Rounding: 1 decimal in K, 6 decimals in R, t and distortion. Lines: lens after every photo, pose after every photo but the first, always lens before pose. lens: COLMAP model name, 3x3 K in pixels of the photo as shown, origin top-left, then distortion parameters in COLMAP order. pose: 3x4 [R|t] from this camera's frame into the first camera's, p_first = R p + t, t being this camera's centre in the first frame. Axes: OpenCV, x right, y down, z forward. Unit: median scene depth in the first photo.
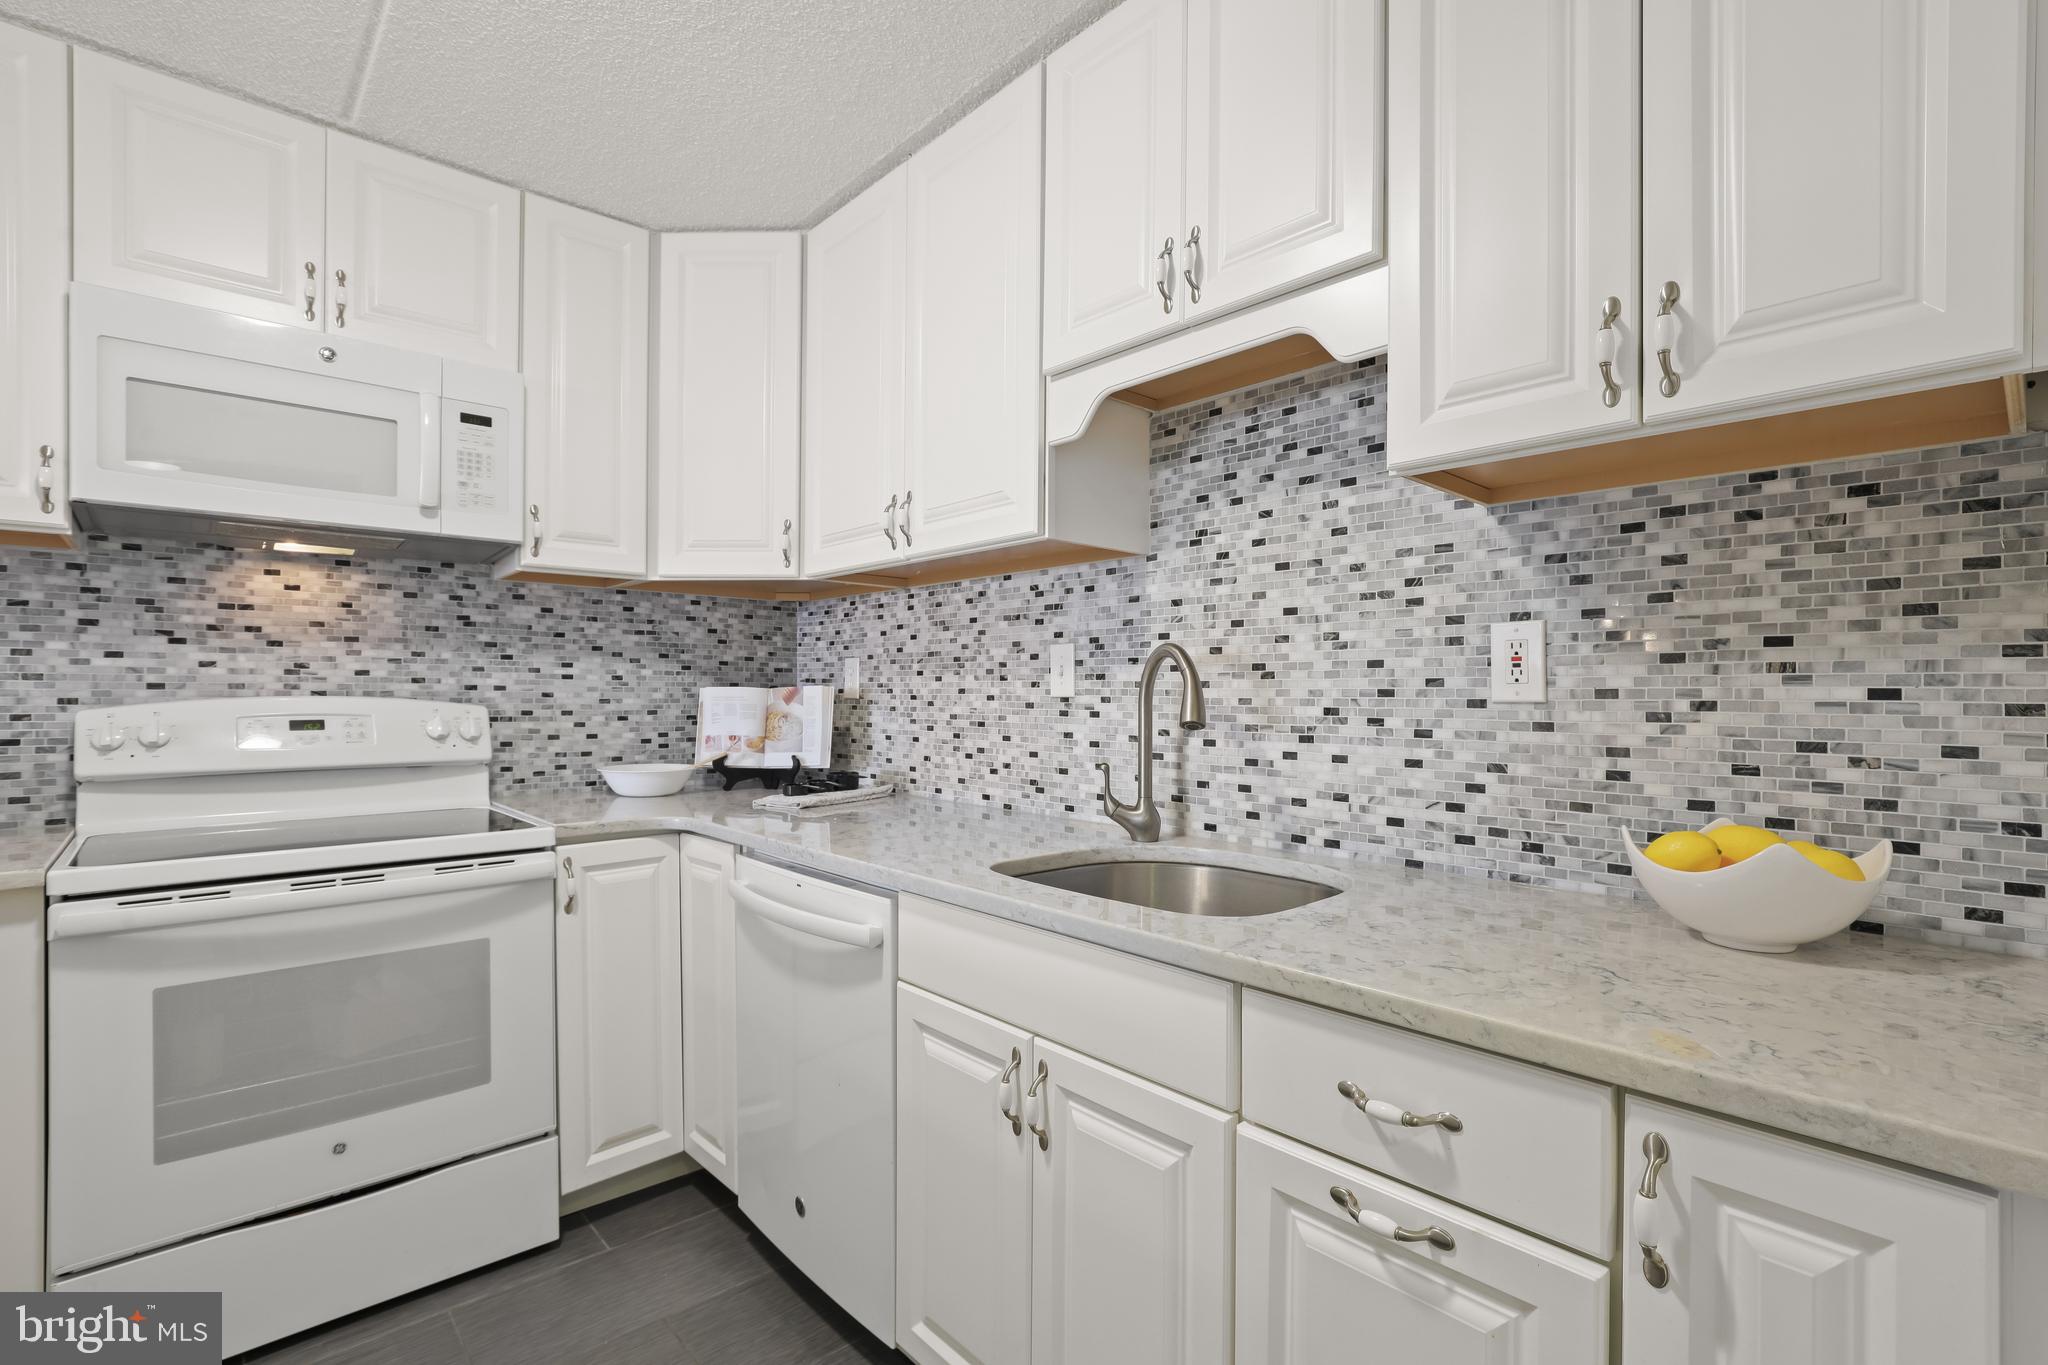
lens RADIAL K [[946.1, 0, 1040.3], [0, 946.1, 678.5], [0, 0, 1]] dist [-0.011084, 0.006519]
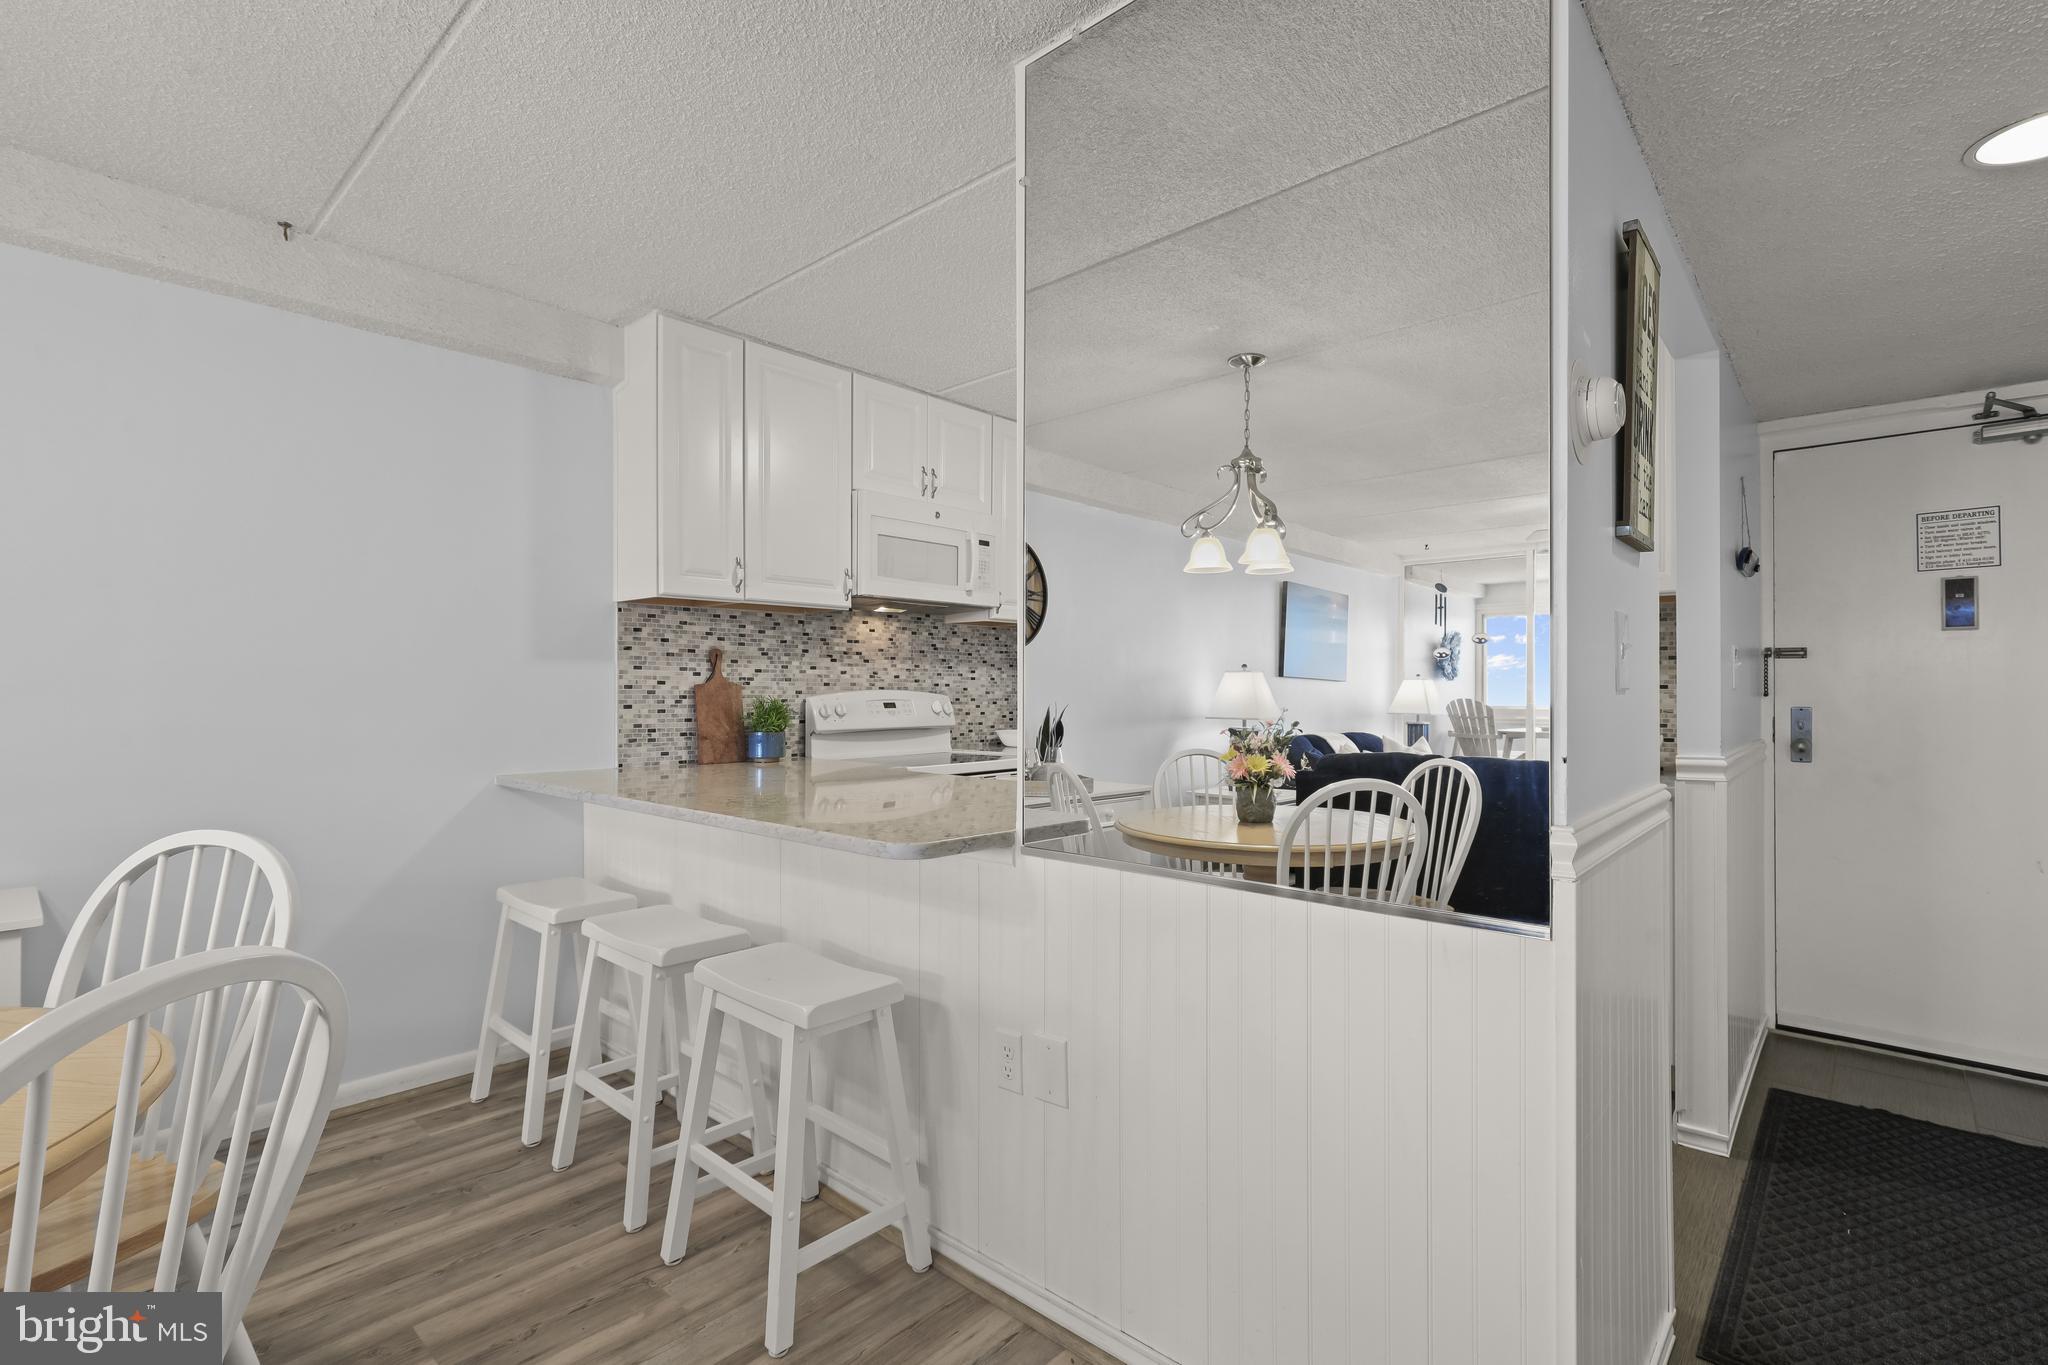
lens RADIAL K [[944.6, 0, 1042.7], [0, 944.6, 684.7], [0, 0, 1]] dist [0.000772, 0.000143]
pose [[0.995200, -0.000522, 0.097865, -0.660937], [-0.000615, 0.999933, 0.011587, -0.013035], [-0.097865, -0.011591, 0.995132, -0.877607]]
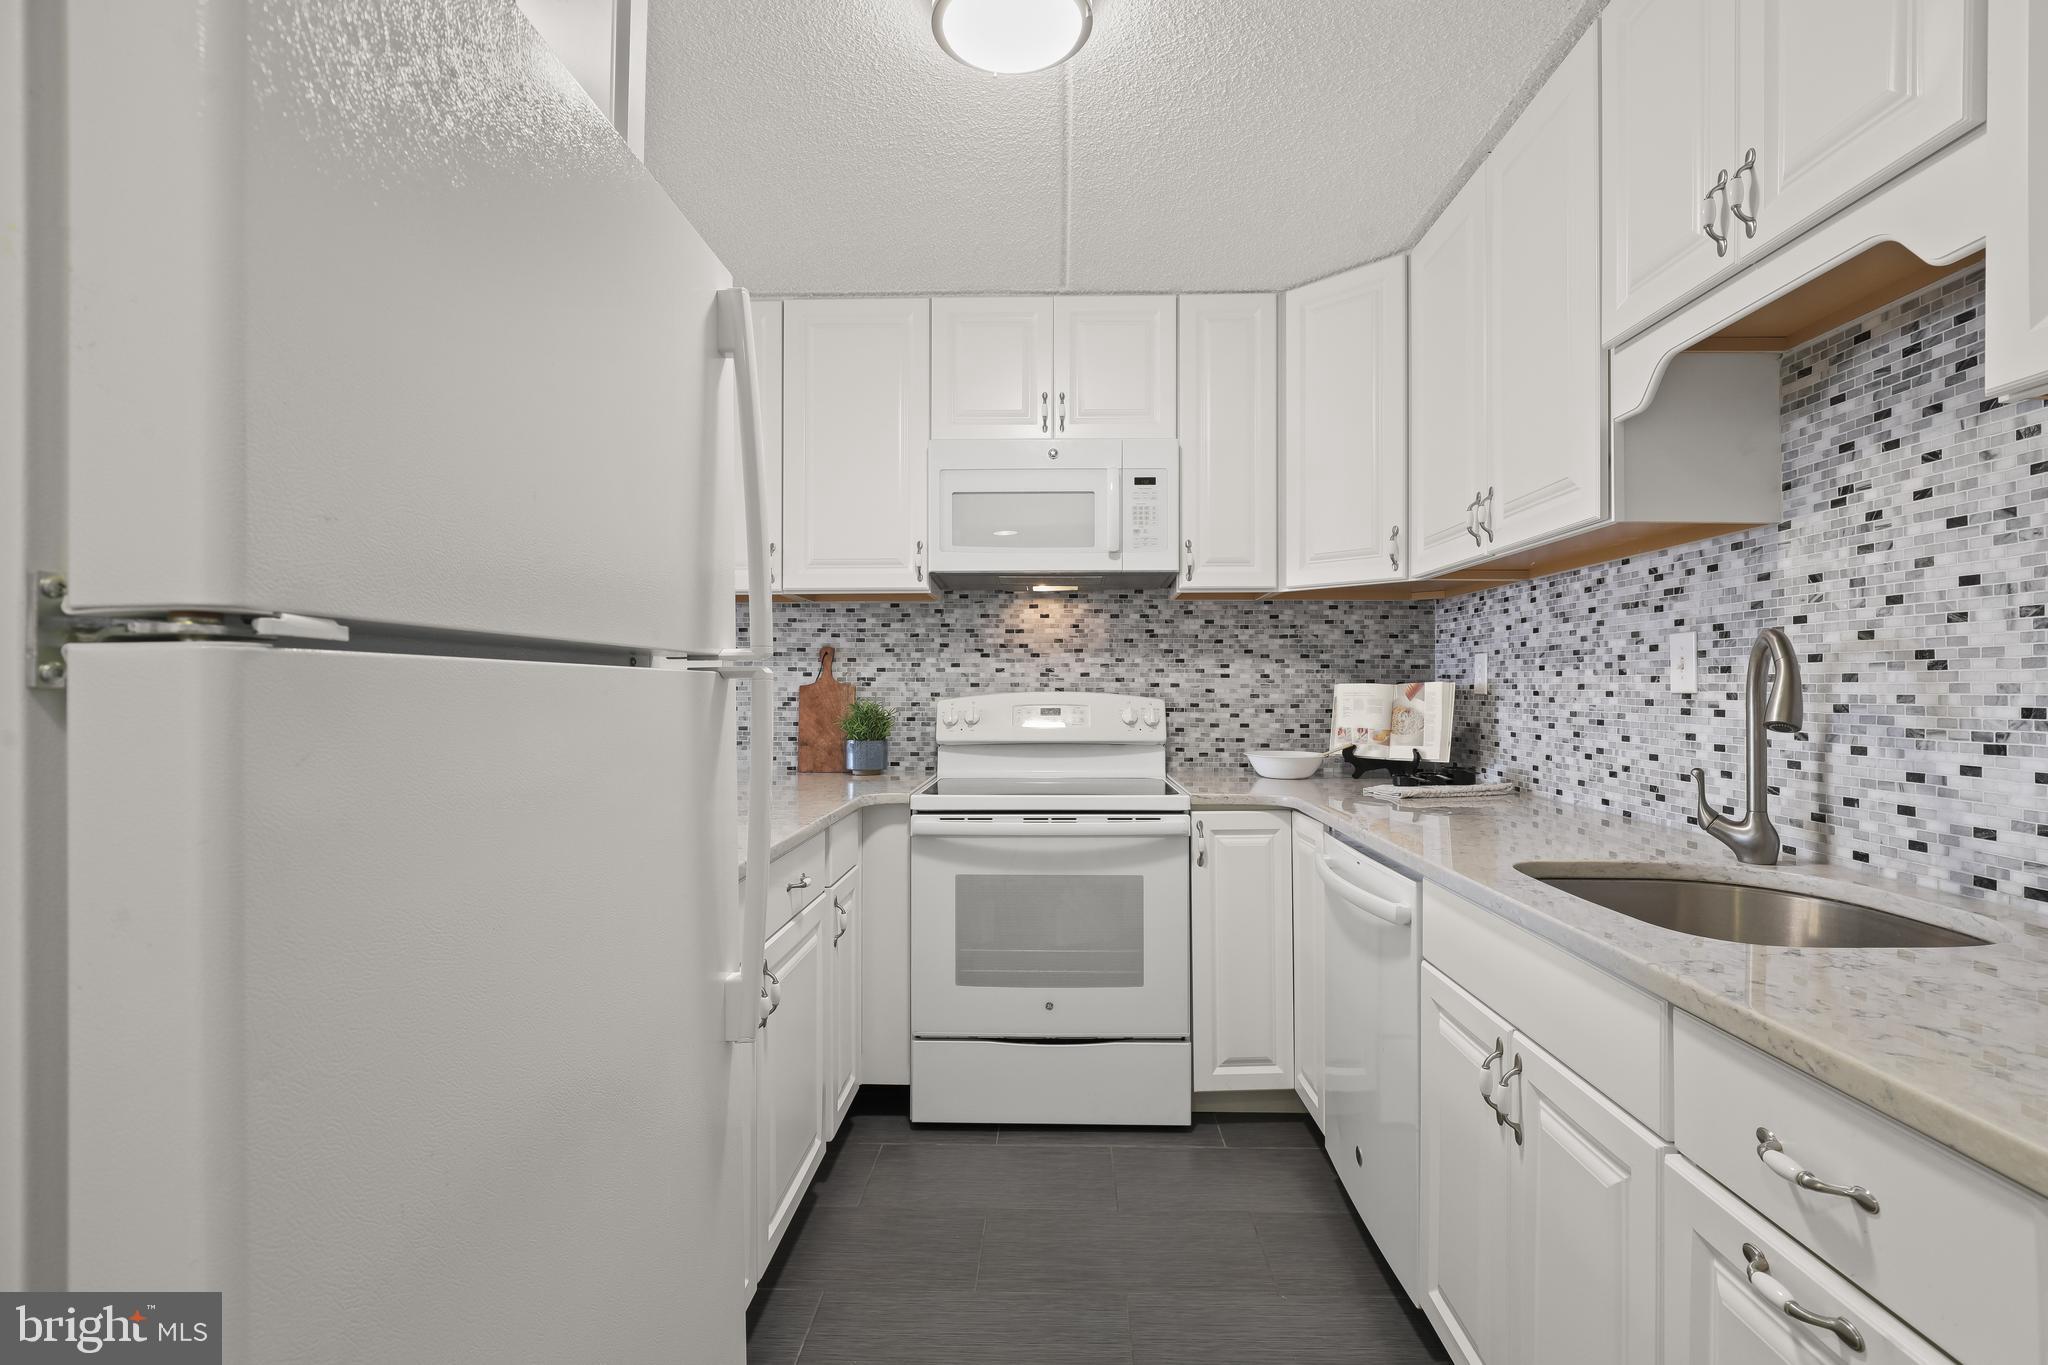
lens RADIAL K [[946.1, 0, 1040.3], [0, 946.1, 678.5], [0, 0, 1]] dist [-0.011084, 0.006519]
pose [[0.723396, -0.008966, -0.690376, 0.198511], [0.012059, 0.999927, -0.000350, -0.000966], [0.690328, -0.008072, 0.723451, -0.046857]]
